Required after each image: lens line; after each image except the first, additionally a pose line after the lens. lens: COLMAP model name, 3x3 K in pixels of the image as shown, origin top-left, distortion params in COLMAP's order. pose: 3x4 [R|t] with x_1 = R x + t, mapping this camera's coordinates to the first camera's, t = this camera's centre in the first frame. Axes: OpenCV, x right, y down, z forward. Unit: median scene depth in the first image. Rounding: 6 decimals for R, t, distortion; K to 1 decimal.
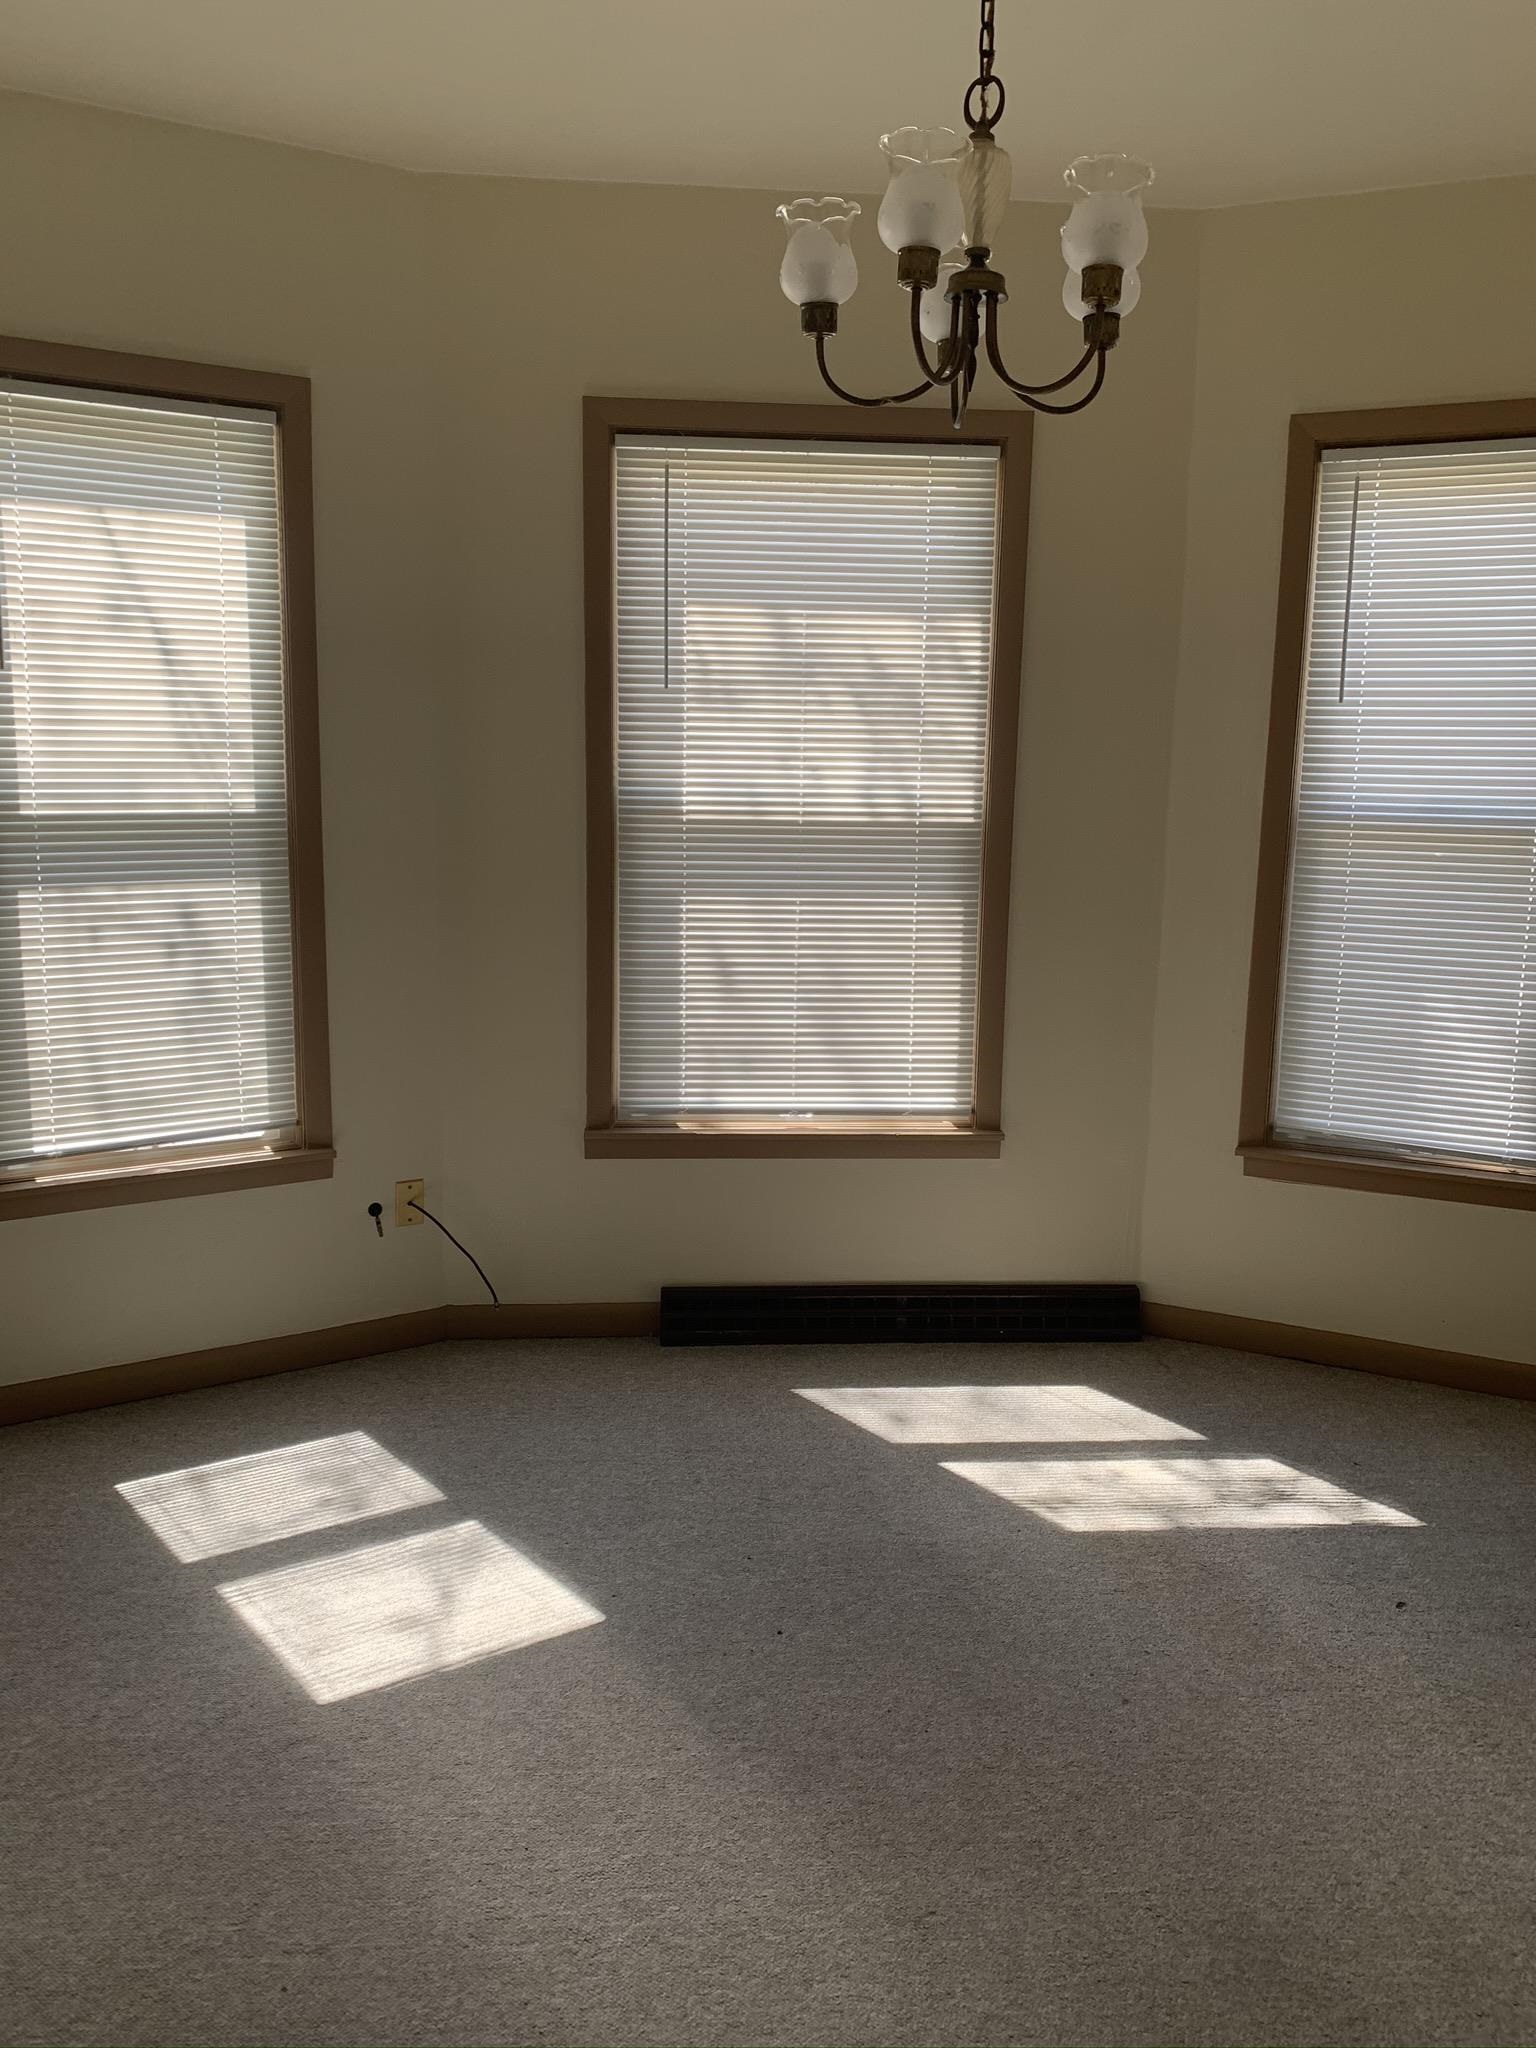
lens RADIAL K [[1565.5, 0, 761.5], [0, 1565.5, 1004.4], [0, 0, 1]] dist [0.039838, -0.056185]
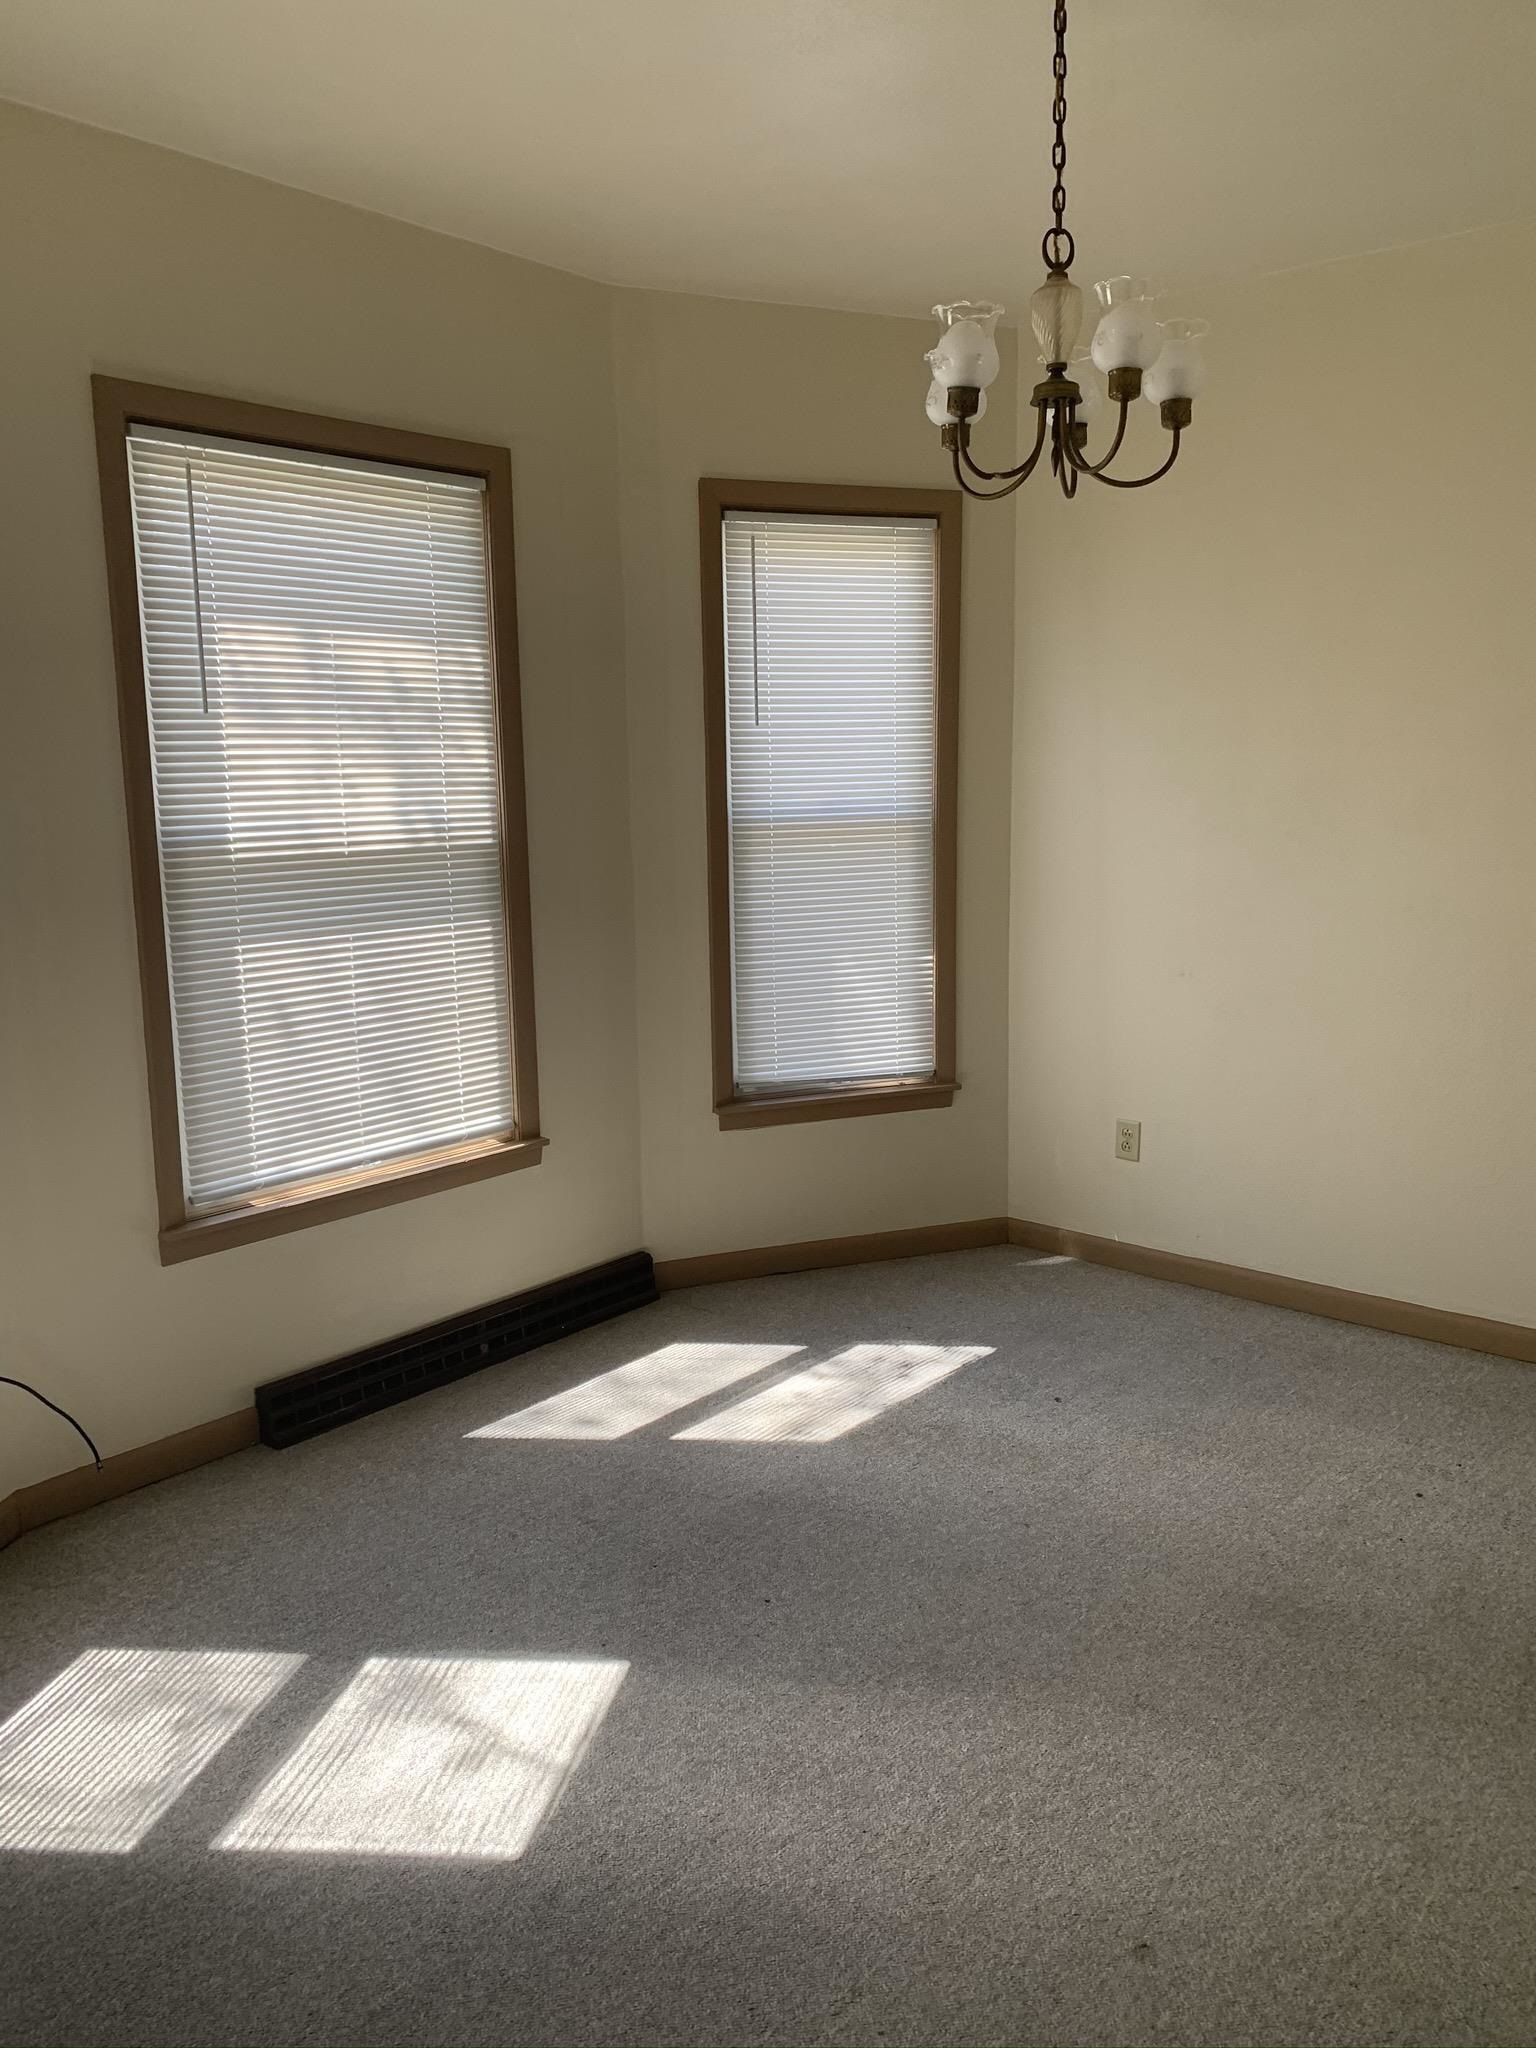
lens RADIAL K [[1565.5, 0, 810.7], [0, 1565.5, 994.7], [0, 0, 1]] dist [0.039838, -0.056185]
pose [[0.691935, -0.136035, 0.709027, -0.475179], [0.149831, 0.987763, 0.043295, -0.032311], [-0.706241, 0.076277, 0.703851, 0.145484]]
